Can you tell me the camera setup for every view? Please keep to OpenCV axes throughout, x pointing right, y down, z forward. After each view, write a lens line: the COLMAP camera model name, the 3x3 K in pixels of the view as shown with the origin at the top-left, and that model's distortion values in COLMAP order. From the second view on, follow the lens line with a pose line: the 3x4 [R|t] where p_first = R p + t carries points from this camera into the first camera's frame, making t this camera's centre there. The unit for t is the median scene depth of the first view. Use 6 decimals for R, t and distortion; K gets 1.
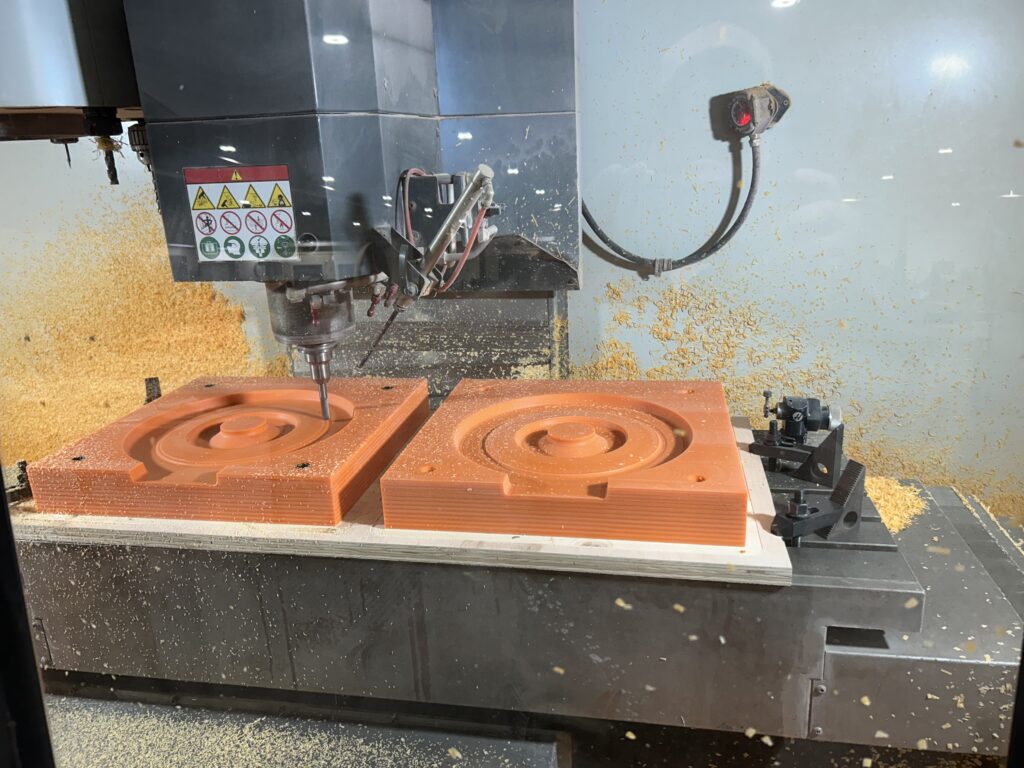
lens RADIAL K [[777.9, 0, 509.7], [0, 777.9, 379.5], [0, 0, 1]] dist [0.024264, -0.028848]
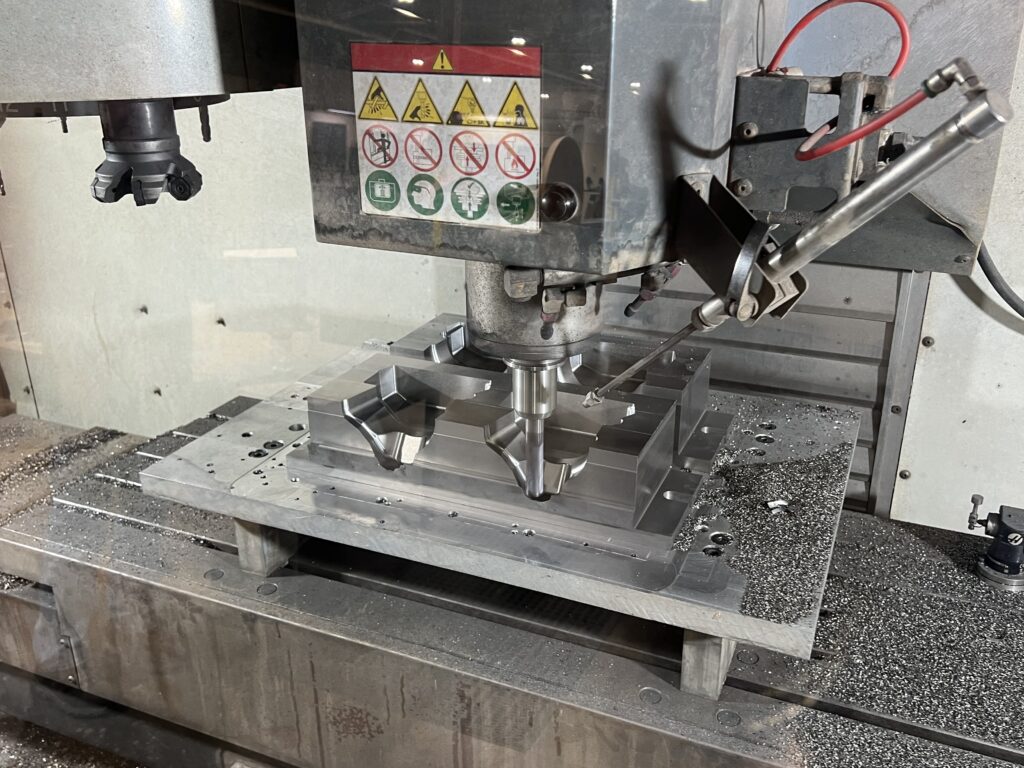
lens RADIAL K [[899.5, 0, 515.4], [0, 899.5, 379.5], [0, 0, 1]] dist [0.029702, -0.017600]
pose [[0.974451, 0.127048, -0.185215, -0.158814], [-0.106311, 0.987315, 0.117929, -0.123722], [0.197849, -0.095226, 0.975596, 0.386690]]
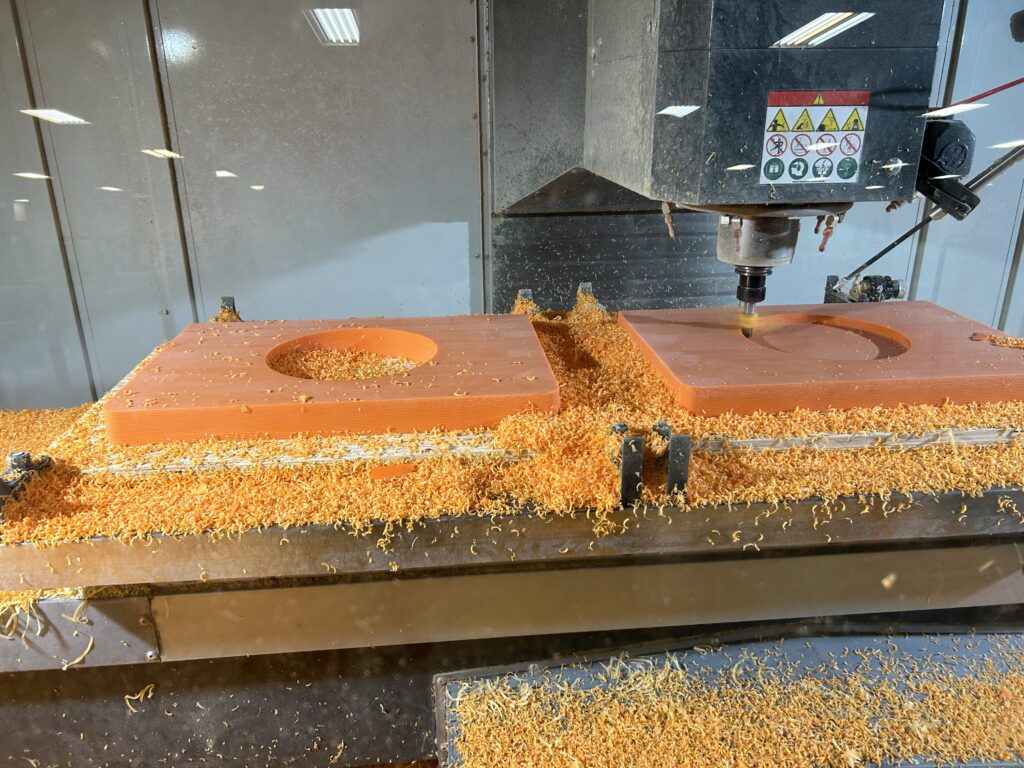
lens RADIAL K [[777.9, 0, 510.6], [0, 777.9, 377.3], [0, 0, 1]] dist [0.024264, -0.028848]
pose [[0.951995, -0.066856, 0.298722, -1.068150], [0.046729, 0.996161, 0.074025, 0.015602], [-0.302525, -0.056513, 0.951465, 0.095566]]
